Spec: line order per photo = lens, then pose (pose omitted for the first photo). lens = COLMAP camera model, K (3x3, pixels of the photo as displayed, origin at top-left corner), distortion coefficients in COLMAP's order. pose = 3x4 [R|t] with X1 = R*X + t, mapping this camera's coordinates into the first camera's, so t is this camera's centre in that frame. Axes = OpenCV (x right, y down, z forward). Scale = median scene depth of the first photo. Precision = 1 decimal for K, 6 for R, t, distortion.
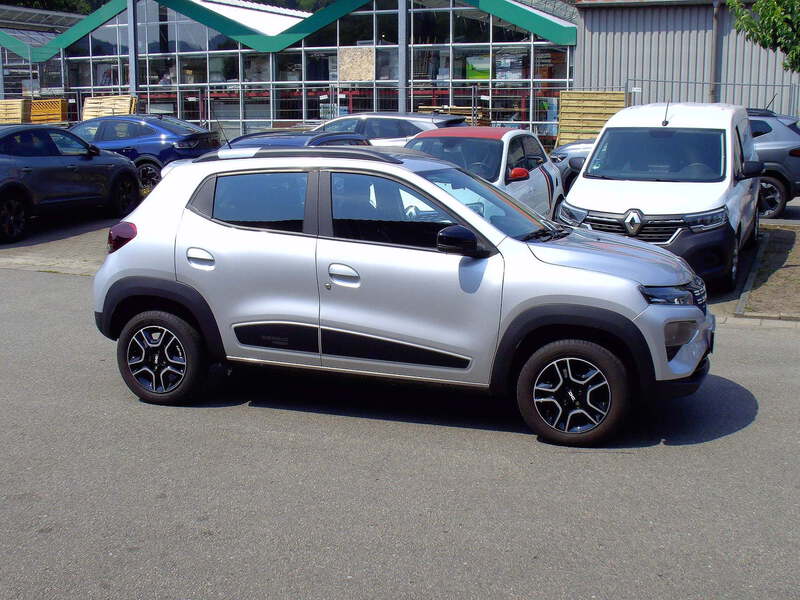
lens RADIAL K [[1004.2, 0, 396.6], [0, 1004.2, 285.9], [0, 0, 1]] dist [-0.217183, 0.363077]
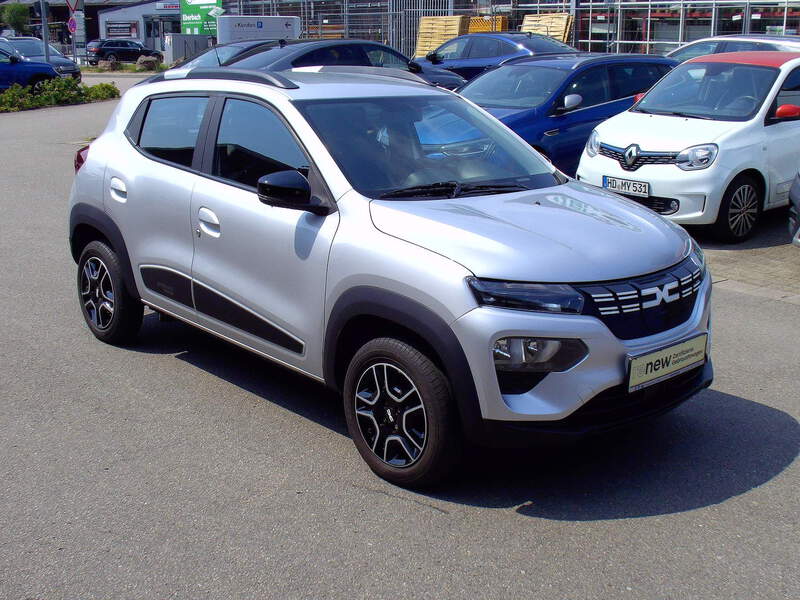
lens RADIAL K [[1004.2, 0, 396.6], [0, 1004.2, 285.9], [0, 0, 1]] dist [-0.217183, 0.363077]
pose [[0.863321, 0.122581, -0.489541, 0.510844], [-0.084354, 0.991456, 0.099498, -0.054842], [0.497555, -0.044604, 0.866285, 0.362660]]
